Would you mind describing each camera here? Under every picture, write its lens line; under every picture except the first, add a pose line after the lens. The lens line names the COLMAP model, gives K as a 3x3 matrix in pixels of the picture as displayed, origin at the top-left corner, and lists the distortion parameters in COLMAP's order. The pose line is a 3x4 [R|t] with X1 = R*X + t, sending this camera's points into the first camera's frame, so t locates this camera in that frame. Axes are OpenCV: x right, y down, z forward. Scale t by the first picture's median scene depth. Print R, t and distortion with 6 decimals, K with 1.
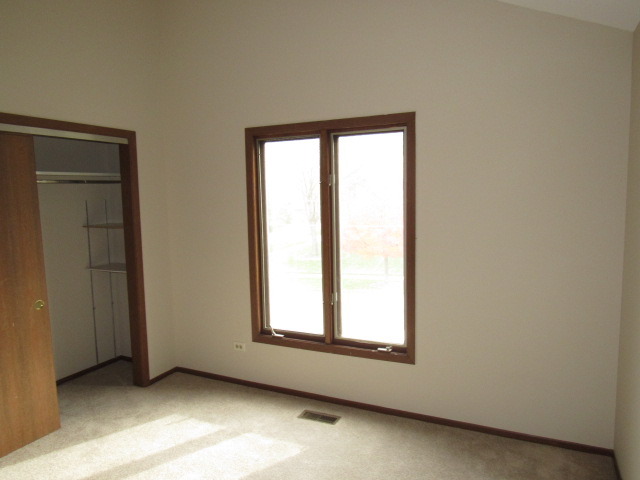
lens RADIAL K [[525.2, 0, 320.1], [0, 525.2, 236.0], [0, 0, 1]] dist [0.056306, -0.007590]
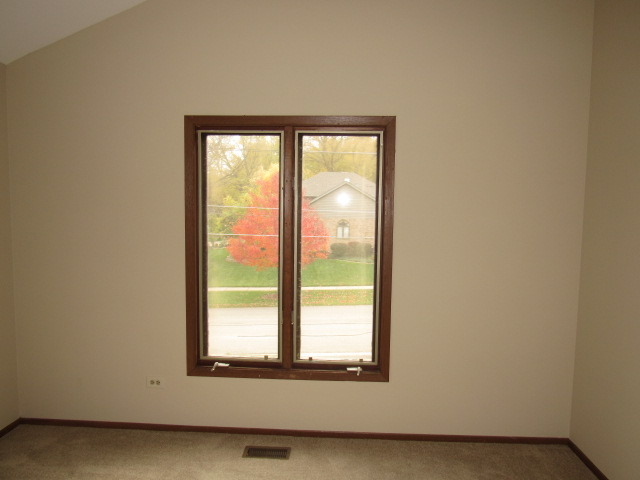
lens RADIAL K [[537.0, 0, 319.7], [0, 537.0, 240.4], [0, 0, 1]] dist [0.008653, 0.014903]
pose [[0.906212, 0.000833, 0.422824, -0.317629], [0.001835, 0.999981, -0.005903, -0.005117], [-0.422820, 0.006126, 0.906193, 0.160246]]
